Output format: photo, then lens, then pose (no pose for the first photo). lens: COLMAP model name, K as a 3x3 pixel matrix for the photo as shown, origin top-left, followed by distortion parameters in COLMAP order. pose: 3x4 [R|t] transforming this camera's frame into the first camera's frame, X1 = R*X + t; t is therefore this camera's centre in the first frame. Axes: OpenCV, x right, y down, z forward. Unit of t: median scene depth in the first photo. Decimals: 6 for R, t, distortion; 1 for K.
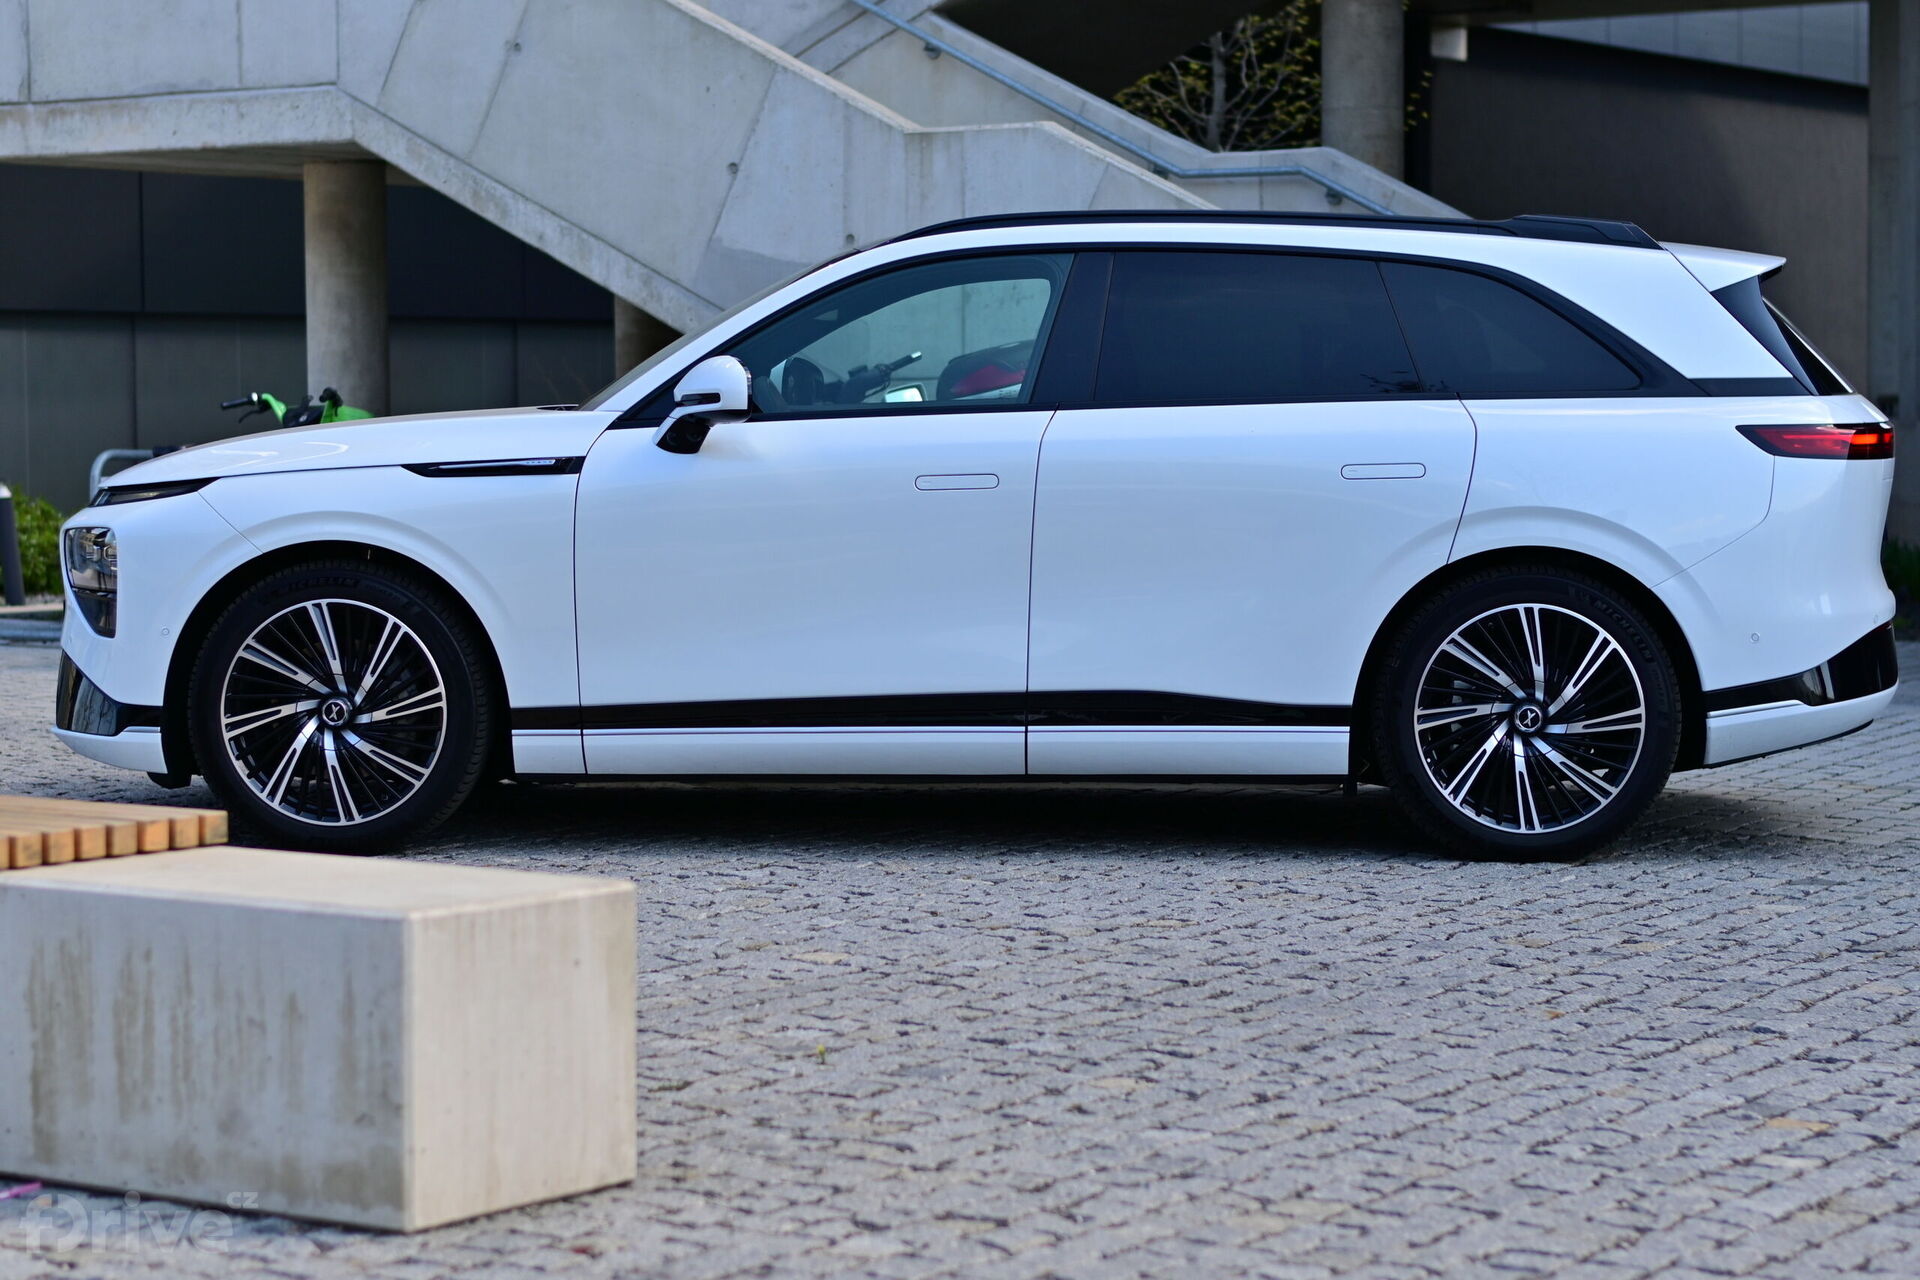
lens RADIAL K [[4272.6, 0, 959.6], [0, 4272.6, 638.7], [0, 0, 1]] dist [-0.059897, 0.000000]
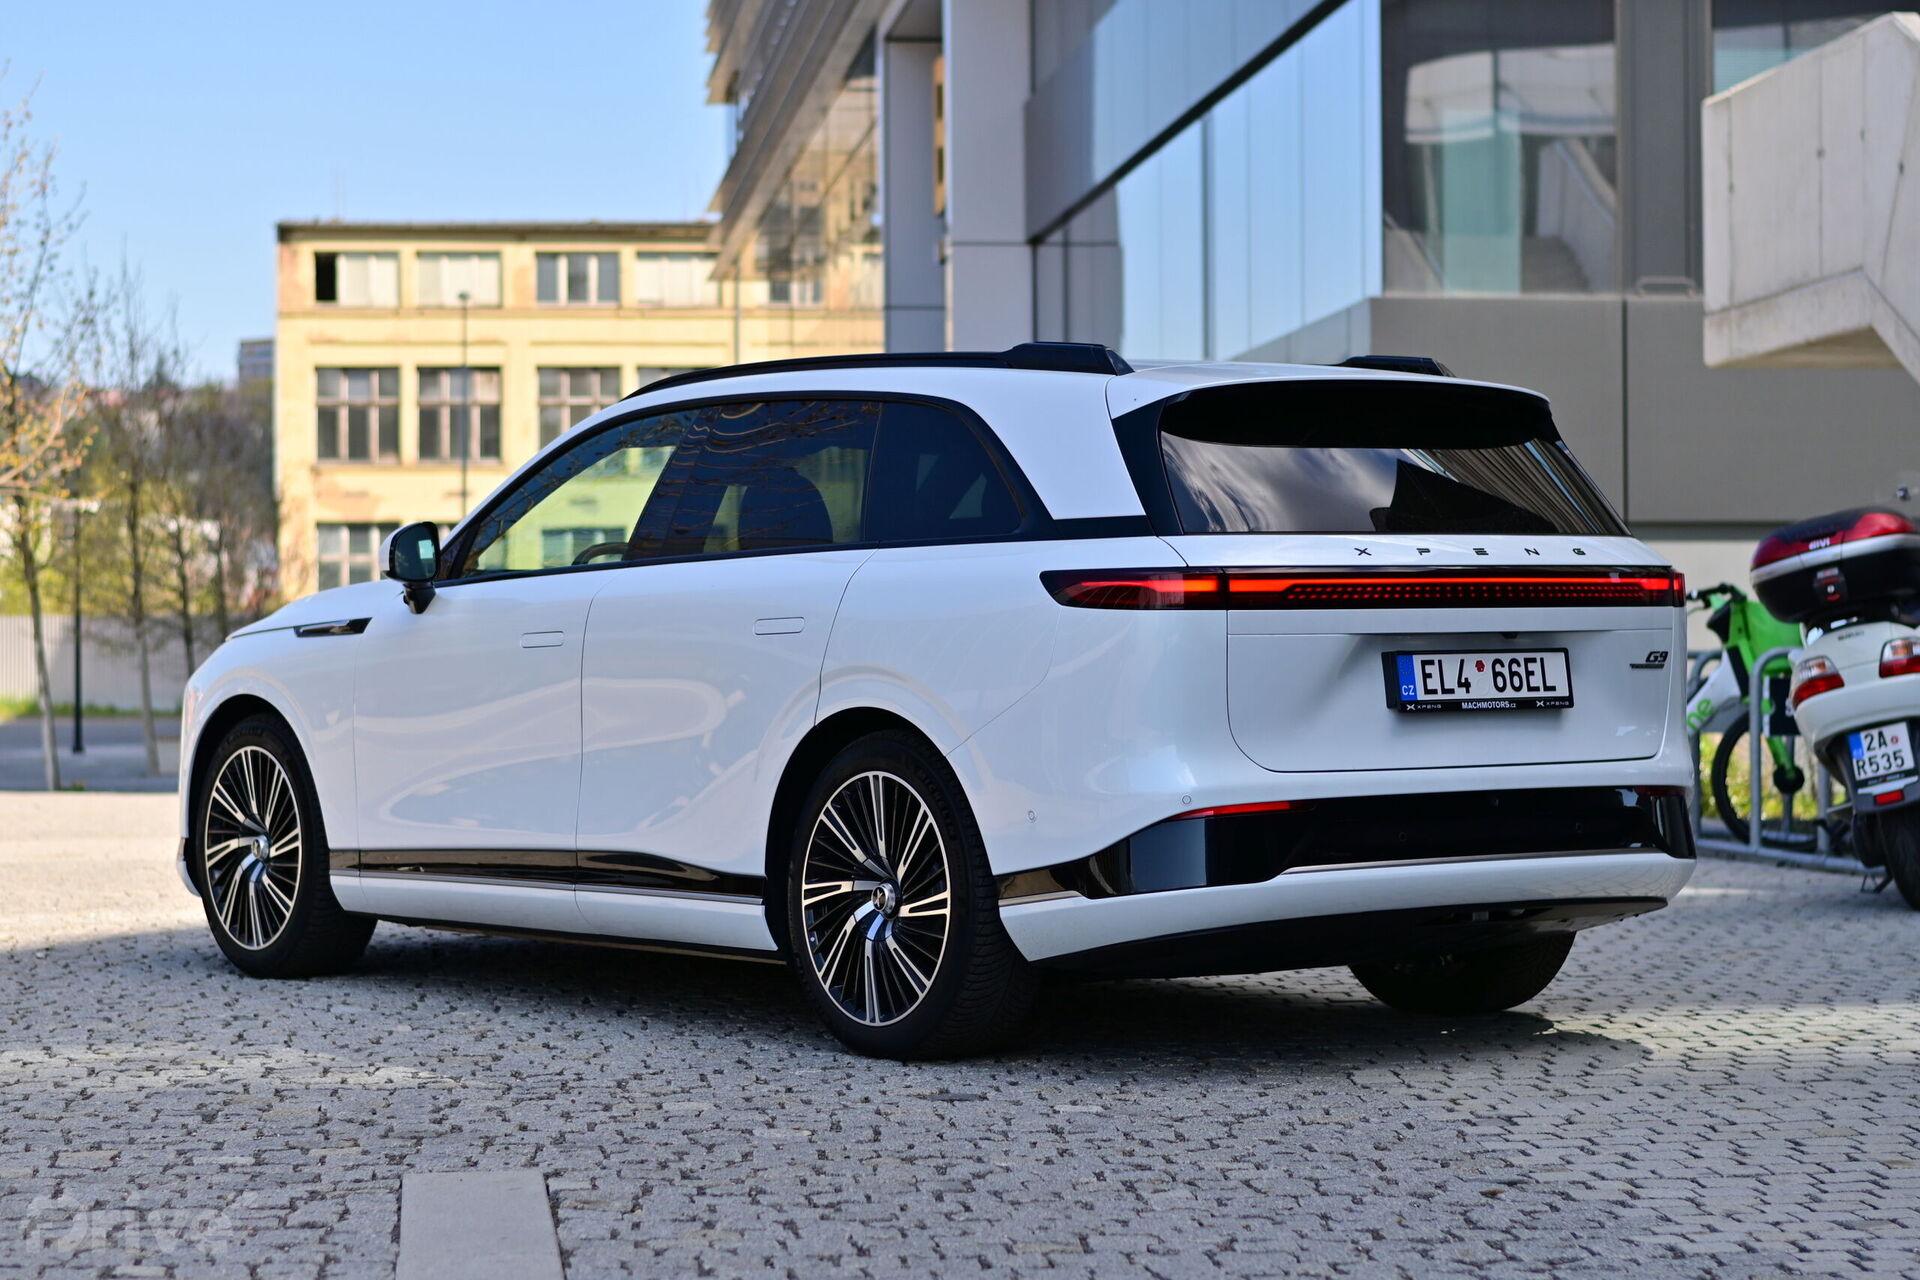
lens RADIAL K [[4272.6, 0, 959.0], [0, 4272.6, 639.4], [0, 0, 1]] dist [-0.059897, 0.000000]
pose [[0.632111, -0.002920, -0.774872, 0.841917], [-0.044722, 0.998189, -0.040243, -0.000512], [0.773586, 0.060092, 0.630836, 0.437299]]
